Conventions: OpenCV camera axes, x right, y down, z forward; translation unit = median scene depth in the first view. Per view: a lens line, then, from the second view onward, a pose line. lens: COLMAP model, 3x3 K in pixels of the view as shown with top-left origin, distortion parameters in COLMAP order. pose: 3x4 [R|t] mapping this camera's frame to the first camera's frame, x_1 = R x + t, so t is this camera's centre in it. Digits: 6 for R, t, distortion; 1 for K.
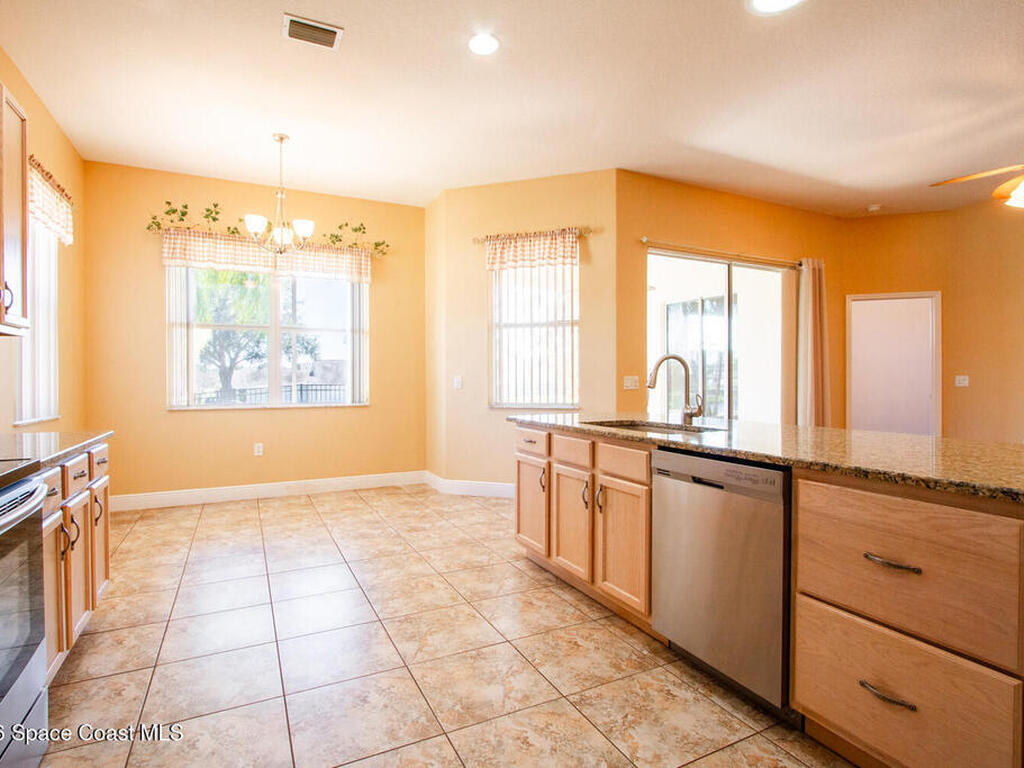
lens RADIAL K [[536.5, 0, 507.7], [0, 536.5, 380.6], [0, 0, 1]] dist [-0.021071, 0.003854]
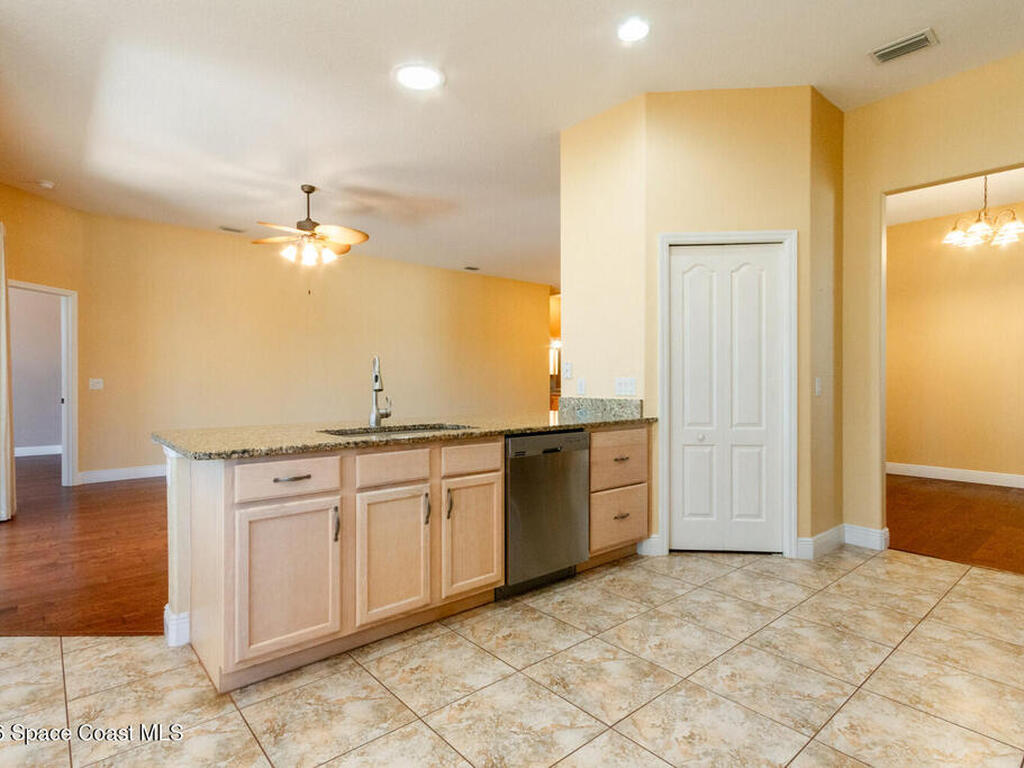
lens RADIAL K [[542.3, 0, 503.0], [0, 542.3, 380.4], [0, 0, 1]] dist [0.003212, 0.000707]
pose [[-0.241356, 0.000606, 0.970437, -0.672792], [0.006401, 0.999979, 0.000968, -0.004649], [-0.970416, 0.006445, -0.241354, 0.944670]]
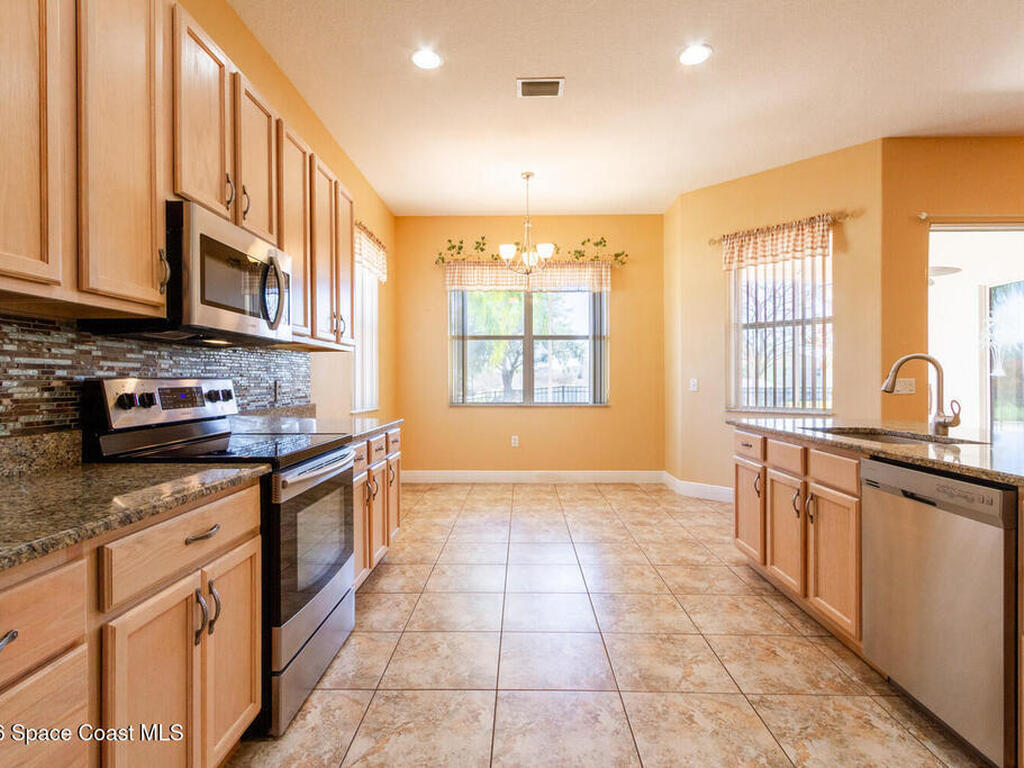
lens RADIAL K [[531.7, 0, 507.0], [0, 531.7, 381.4], [0, 0, 1]] dist [0.002379, -0.000544]
pose [[0.882259, 0.001588, -0.470761, 0.116289], [-0.002875, 0.999994, -0.002015, -0.000366], [0.470755, 0.003131, 0.882259, -0.070523]]
